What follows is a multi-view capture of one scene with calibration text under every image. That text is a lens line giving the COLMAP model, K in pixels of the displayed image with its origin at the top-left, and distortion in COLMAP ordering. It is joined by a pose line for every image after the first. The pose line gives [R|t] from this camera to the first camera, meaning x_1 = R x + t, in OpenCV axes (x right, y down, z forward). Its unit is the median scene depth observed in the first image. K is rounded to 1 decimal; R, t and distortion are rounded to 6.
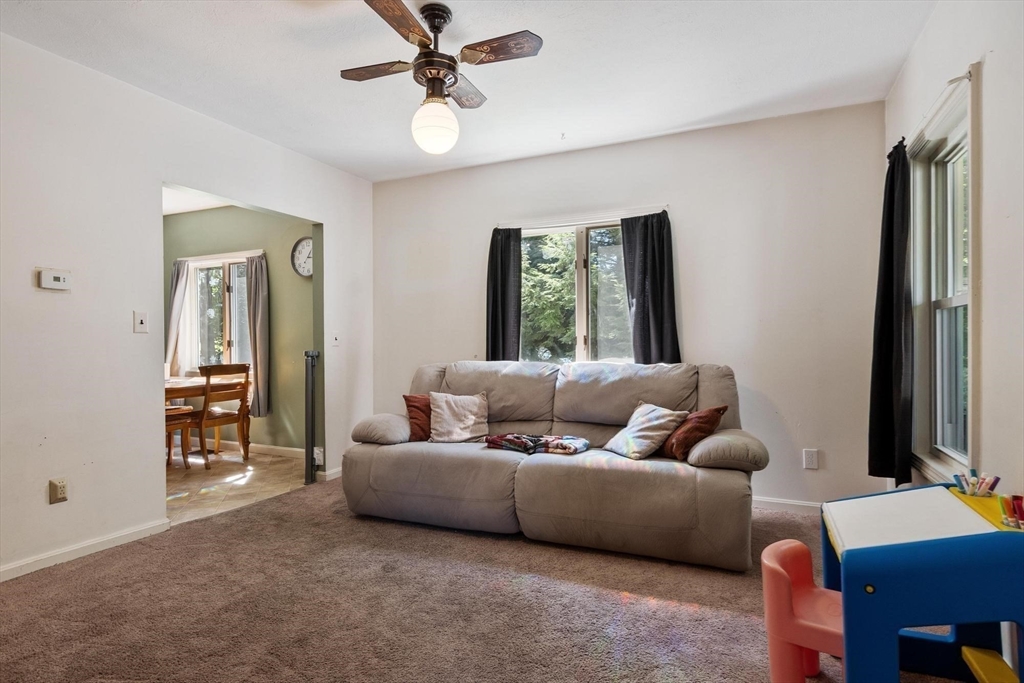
lens RADIAL K [[524.6, 0, 504.1], [0, 524.6, 347.4], [0, 0, 1]] dist [0.006321, 0.000694]
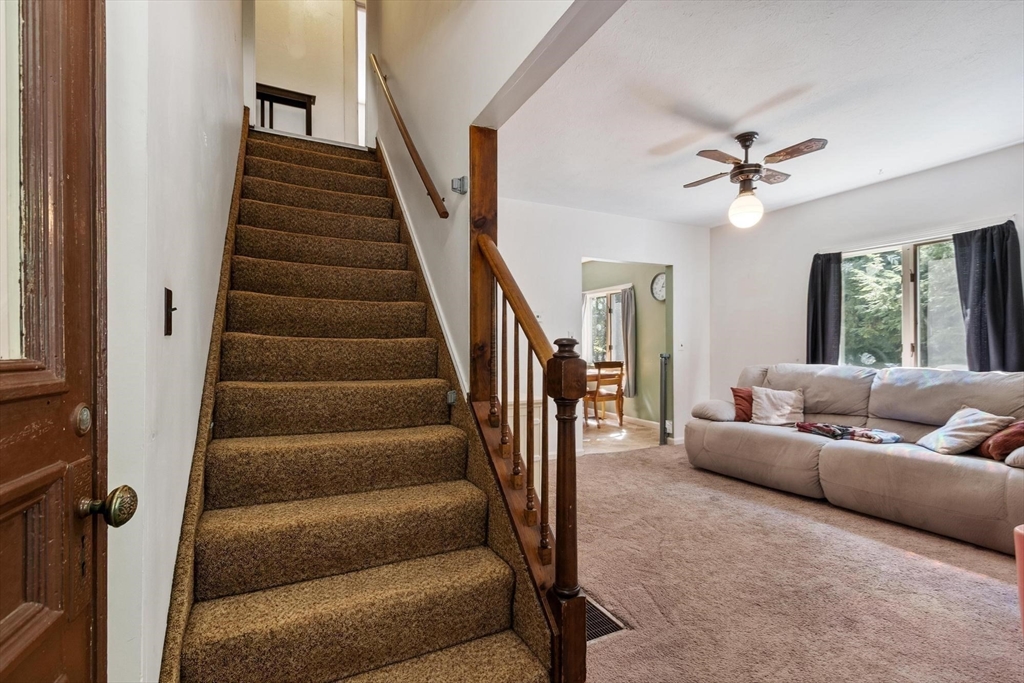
lens RADIAL K [[453.4, 0, 517.5], [0, 453.4, 344.6], [0, 0, 1]] dist [0.004232, 0.000055]
pose [[0.787407, 0.002071, -0.616430, 0.103663], [-0.006284, 0.999969, -0.004667, -0.012137], [0.616401, 0.007548, 0.787396, -0.286829]]
